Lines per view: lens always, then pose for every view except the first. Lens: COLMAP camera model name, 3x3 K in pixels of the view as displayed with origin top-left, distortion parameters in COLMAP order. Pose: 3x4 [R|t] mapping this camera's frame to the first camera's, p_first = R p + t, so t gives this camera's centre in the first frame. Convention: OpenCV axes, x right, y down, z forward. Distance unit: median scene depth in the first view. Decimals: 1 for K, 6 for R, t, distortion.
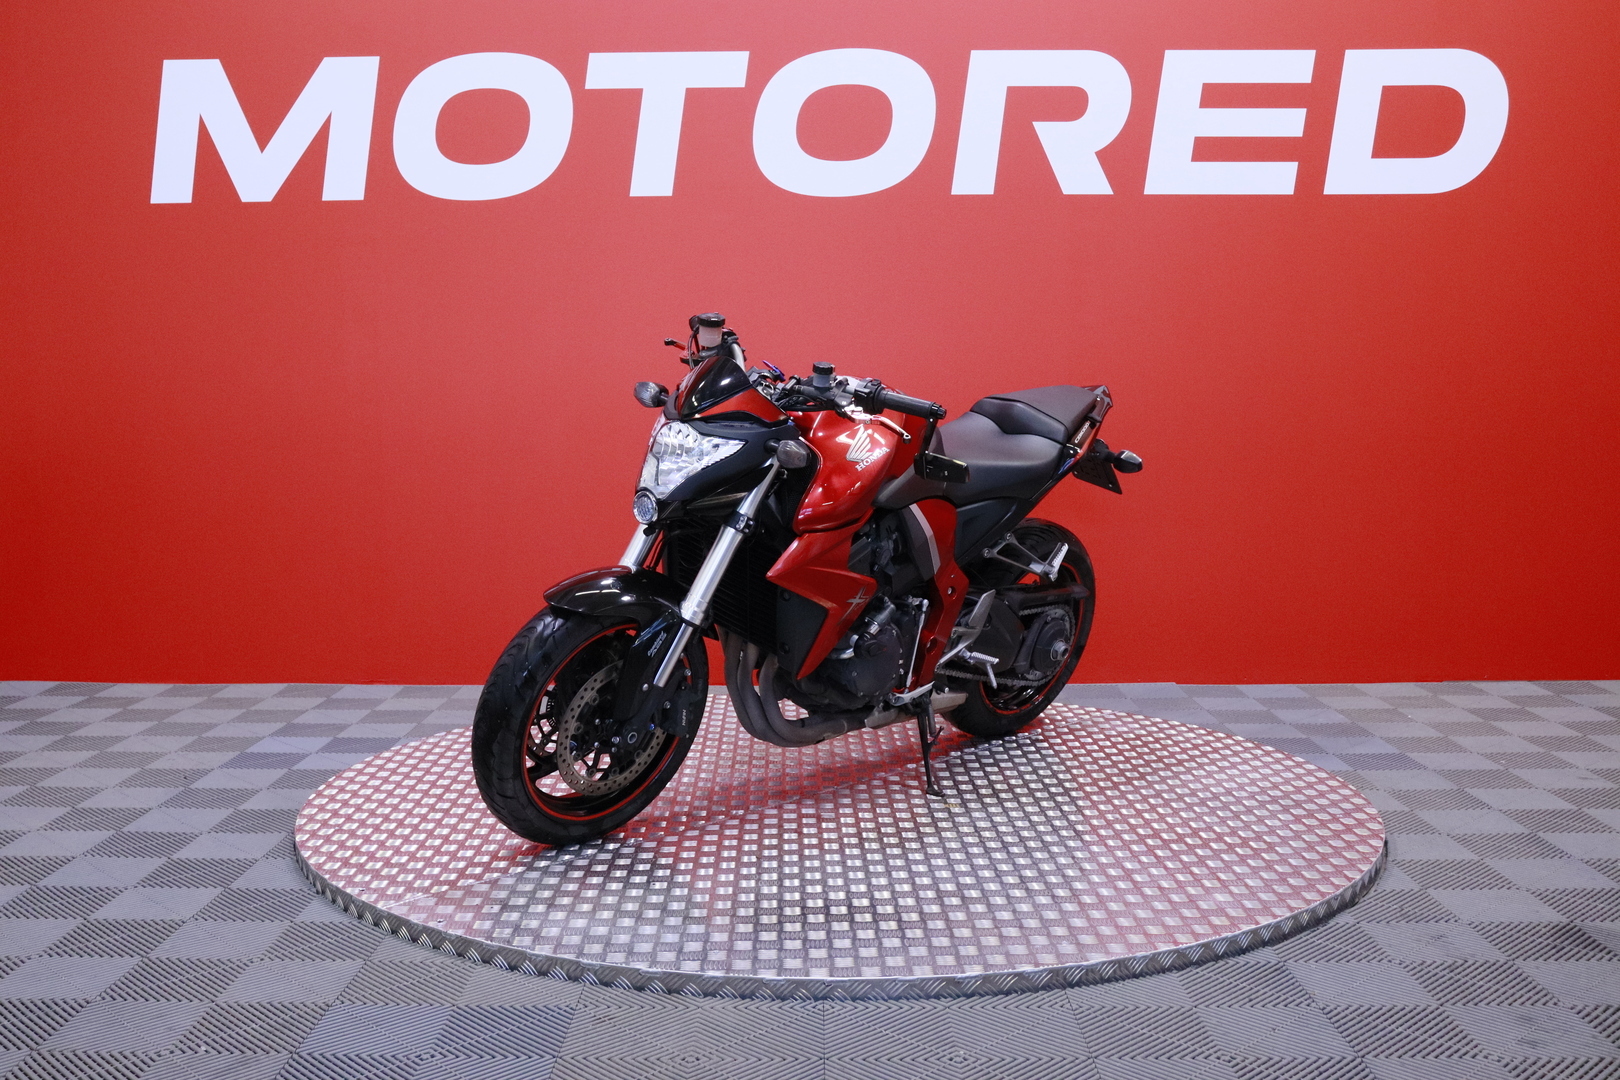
lens RADIAL K [[1667.3, 0, 810.0], [0, 1667.3, 540.0], [0, 0, 1]] dist [-0.051724, 0.000734]
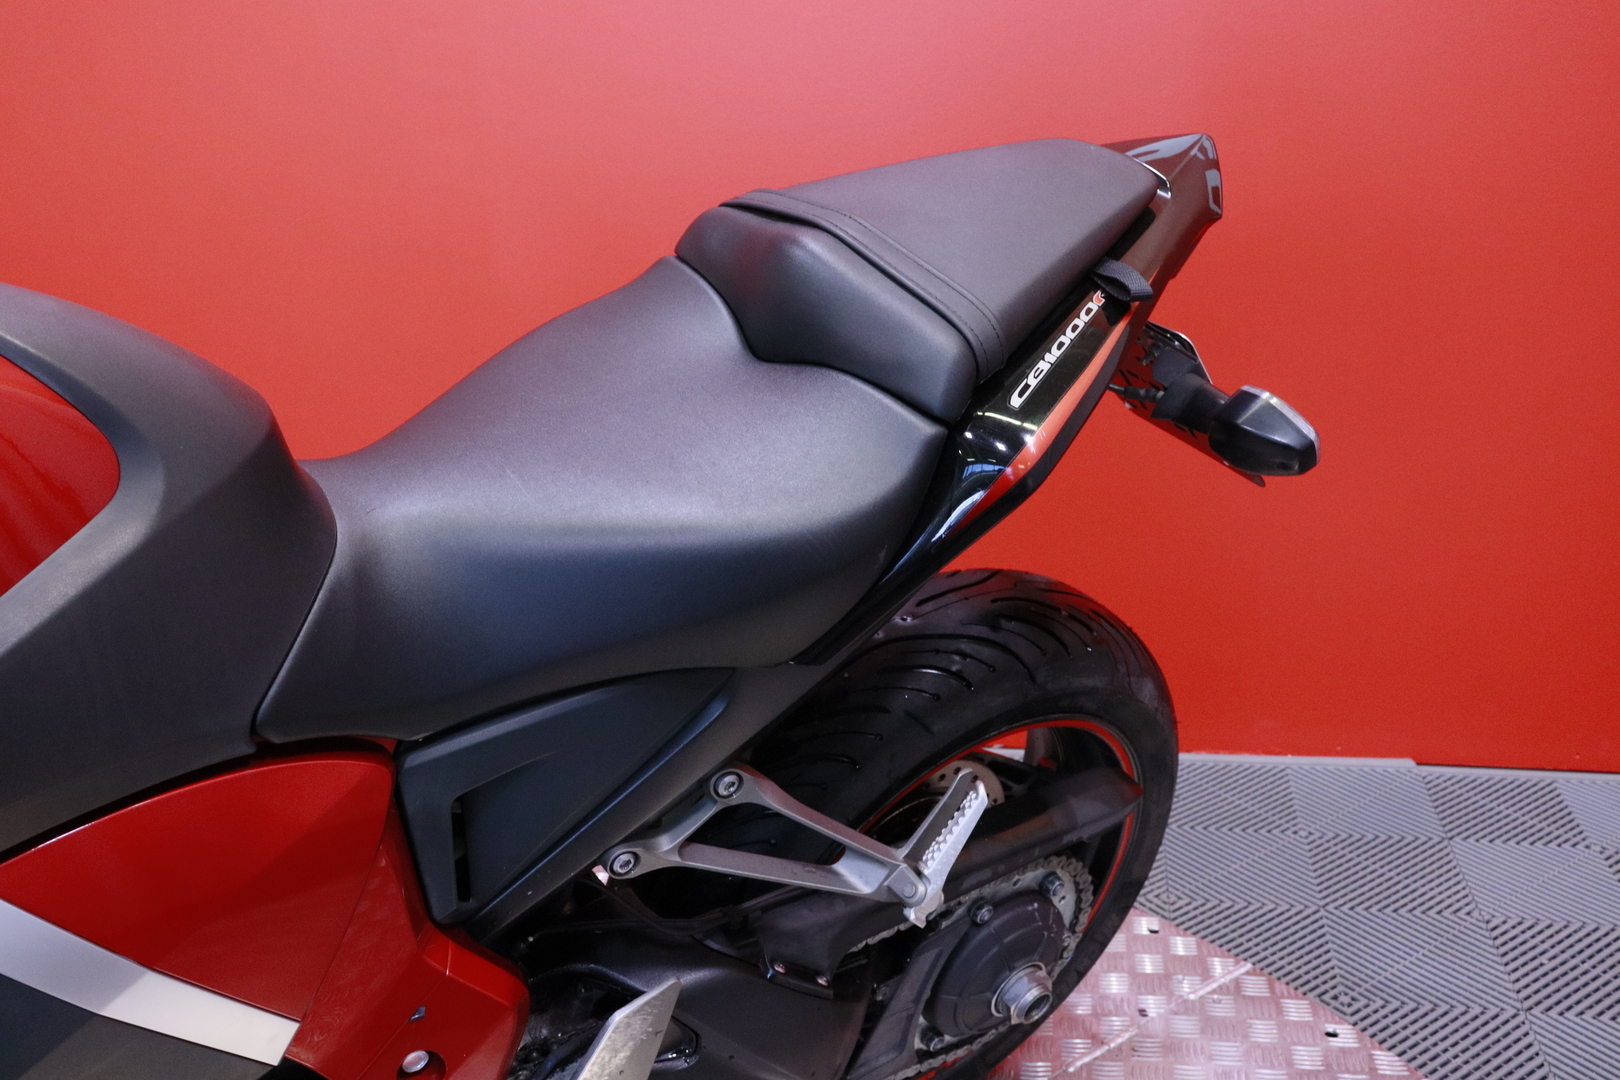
lens RADIAL K [[1457.0, 0, 810.0], [0, 1457.0, 540.0], [0, 0, 1]] dist [-0.066637, -0.001513]
pose [[0.978516, 0.016398, -0.205516, 0.205648], [0.023708, 0.981269, 0.191177, -0.093584], [0.204802, -0.191943, 0.959799, 0.925302]]
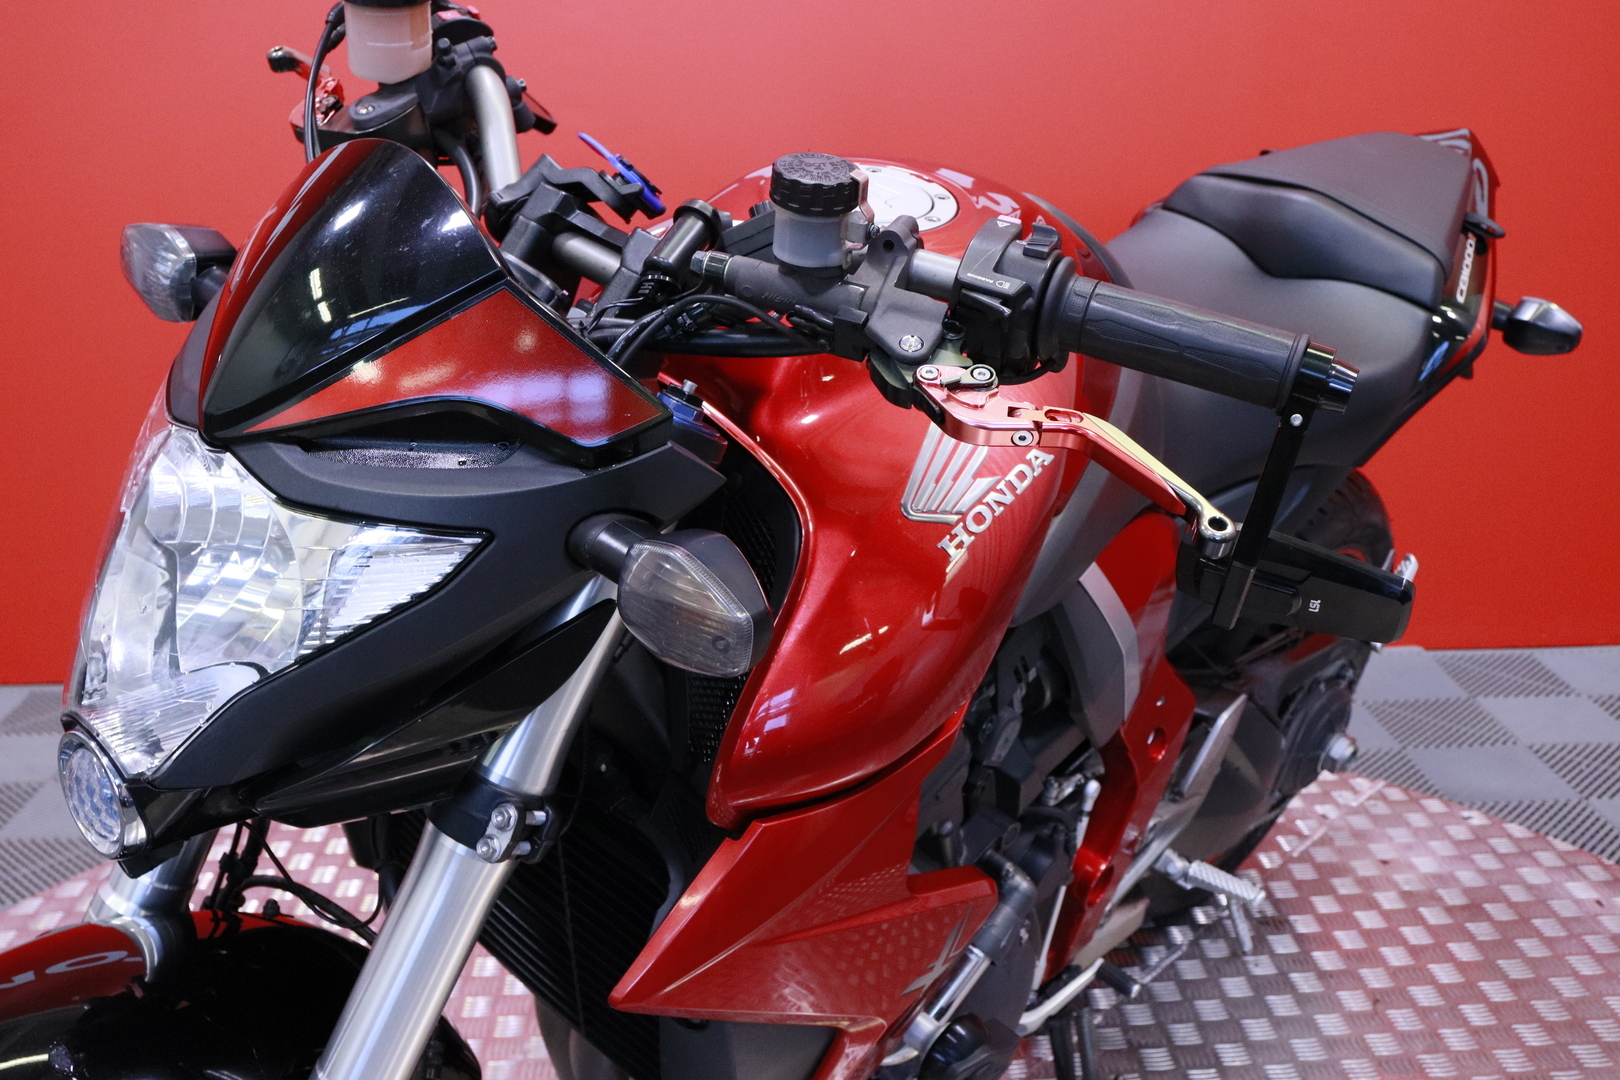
lens RADIAL K [[1755.4, 0, 810.0], [0, 1755.4, 540.0], [0, 0, 1]] dist [-0.069306, 0.001498]
pose [[0.999259, -0.024658, 0.029570, -0.001241], [0.018952, 0.983540, 0.179692, -0.092417], [-0.033514, -0.178998, 0.983278, 0.706589]]
